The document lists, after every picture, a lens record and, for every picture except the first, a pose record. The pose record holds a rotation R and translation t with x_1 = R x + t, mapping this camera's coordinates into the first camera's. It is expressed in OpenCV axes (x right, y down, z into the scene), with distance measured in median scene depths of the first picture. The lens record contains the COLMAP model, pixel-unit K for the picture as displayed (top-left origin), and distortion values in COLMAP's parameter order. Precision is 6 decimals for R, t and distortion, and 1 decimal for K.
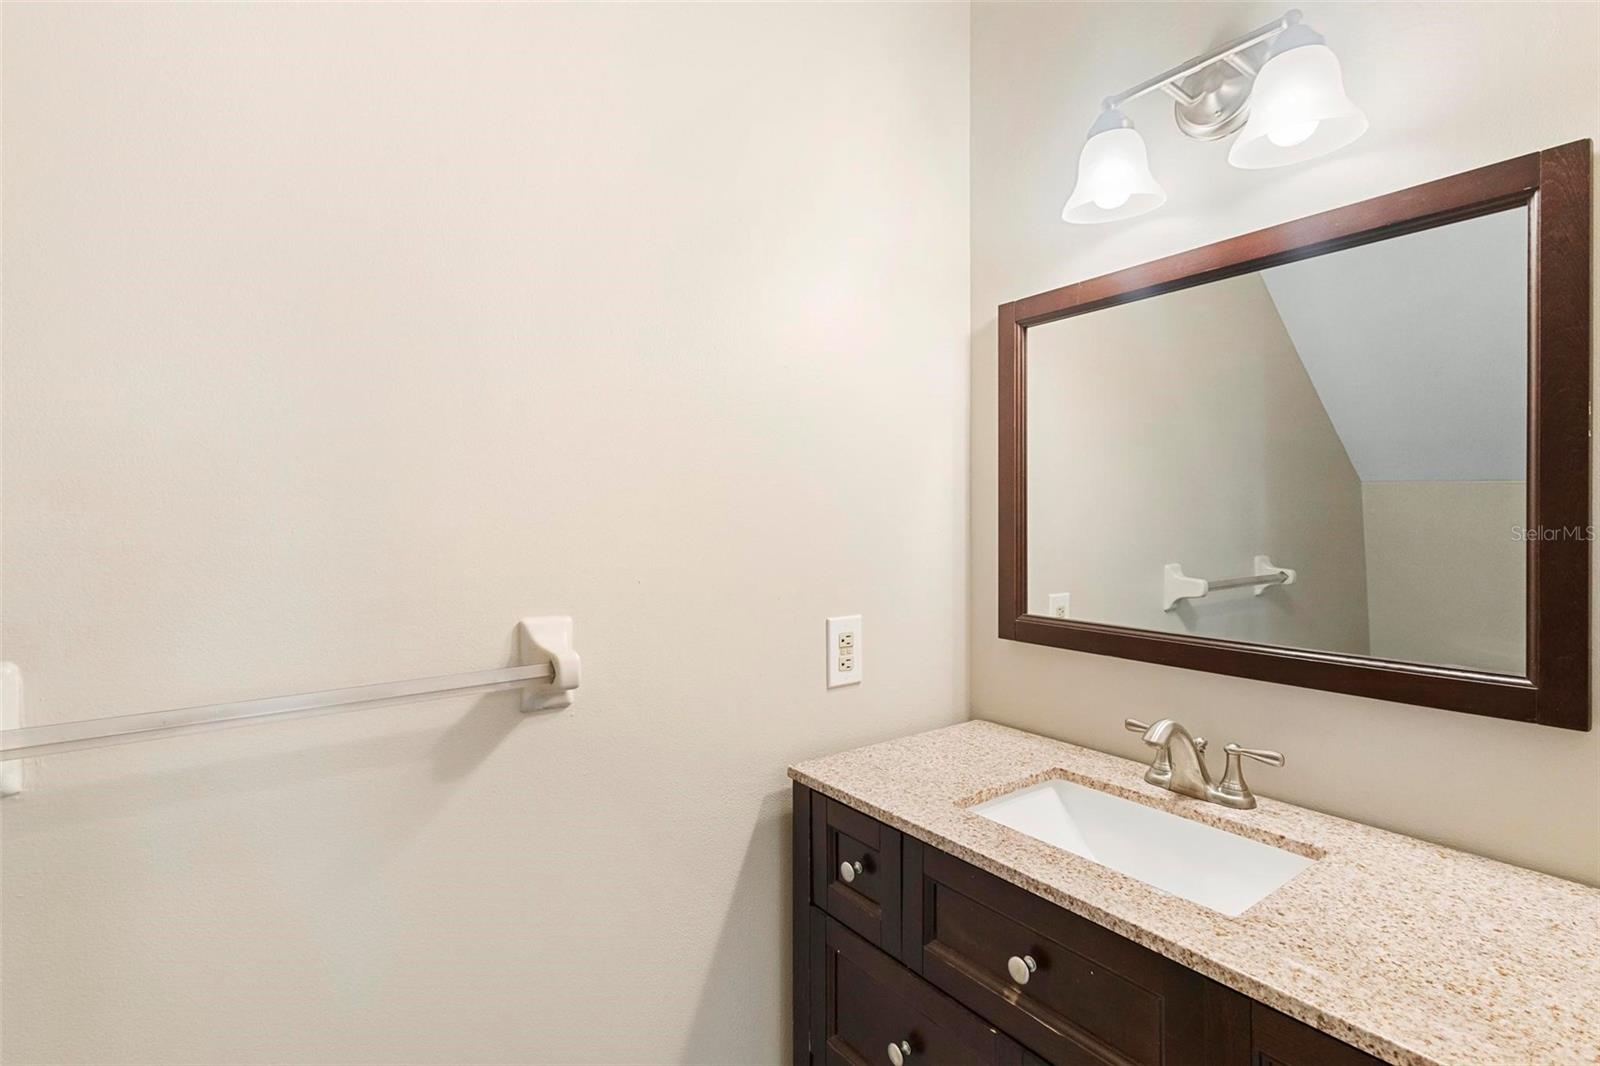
lens RADIAL K [[743.5, 0, 798.6], [0, 743.5, 530.0], [0, 0, 1]] dist [0.013838, -0.003306]
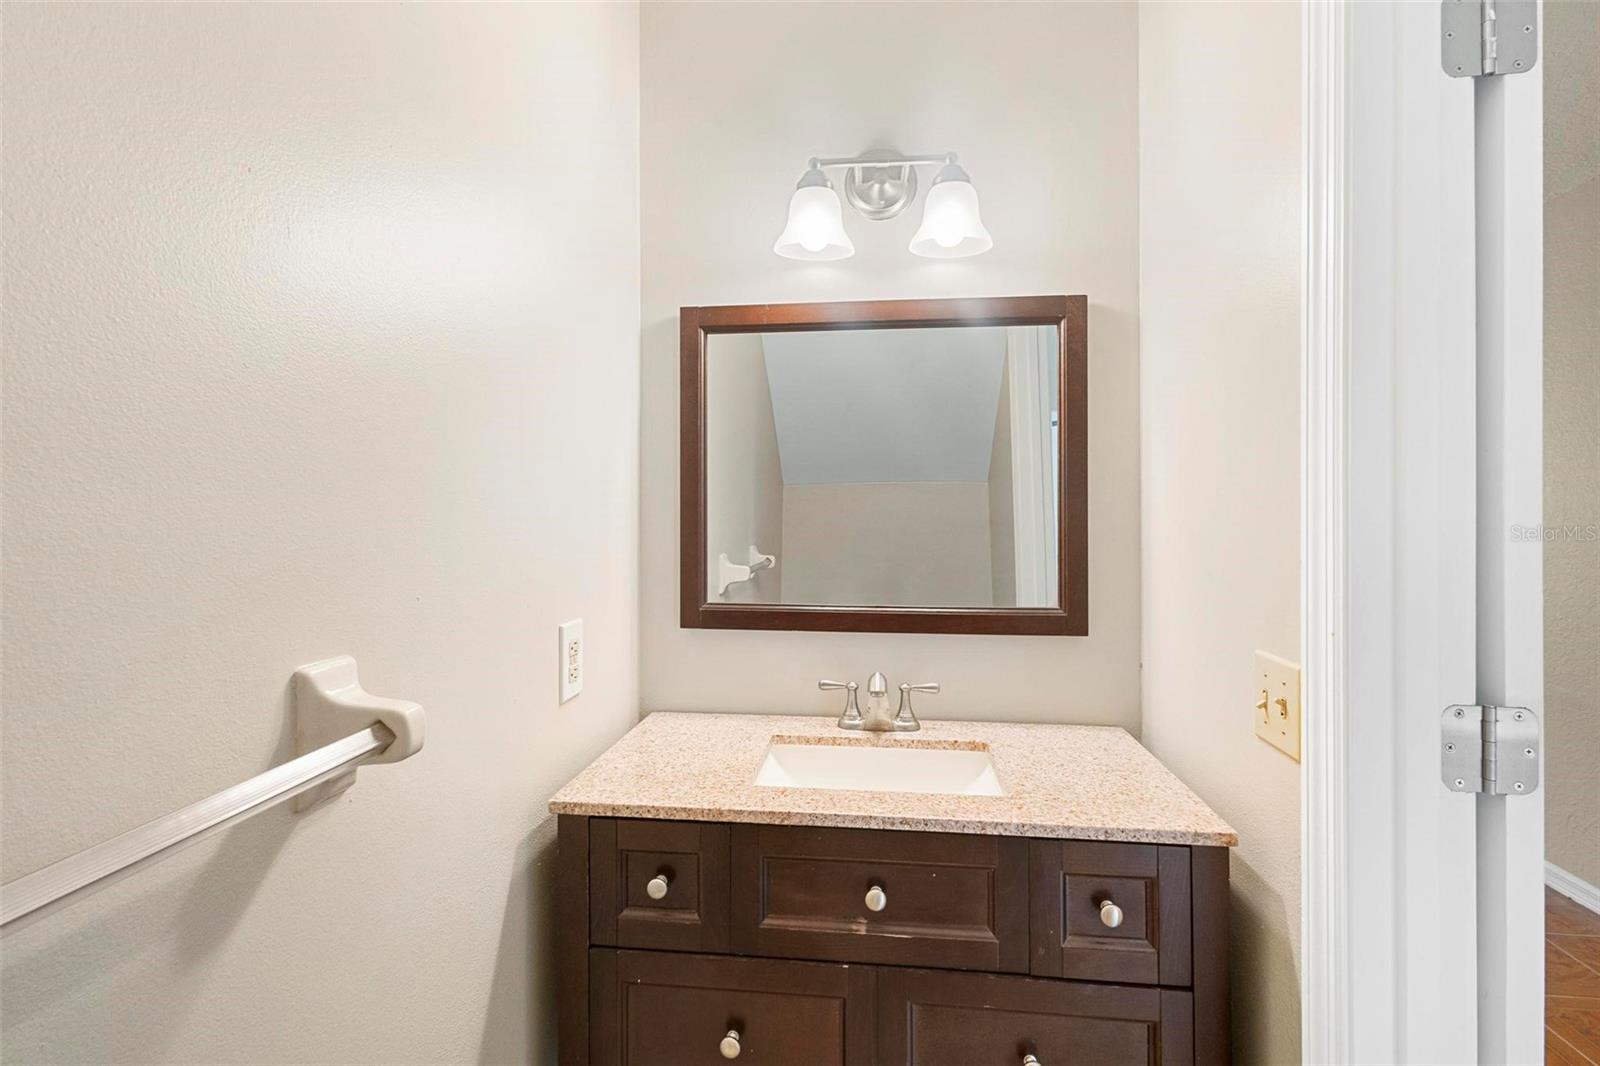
lens RADIAL K [[743.5, 0, 799.5], [0, 743.5, 526.3], [0, 0, 1]] dist [0.013838, -0.003306]
pose [[0.685790, -0.007988, 0.727755, -0.492302], [0.009043, 0.999956, 0.002454, 0.001865], [-0.727743, 0.004898, 0.685832, 0.224736]]
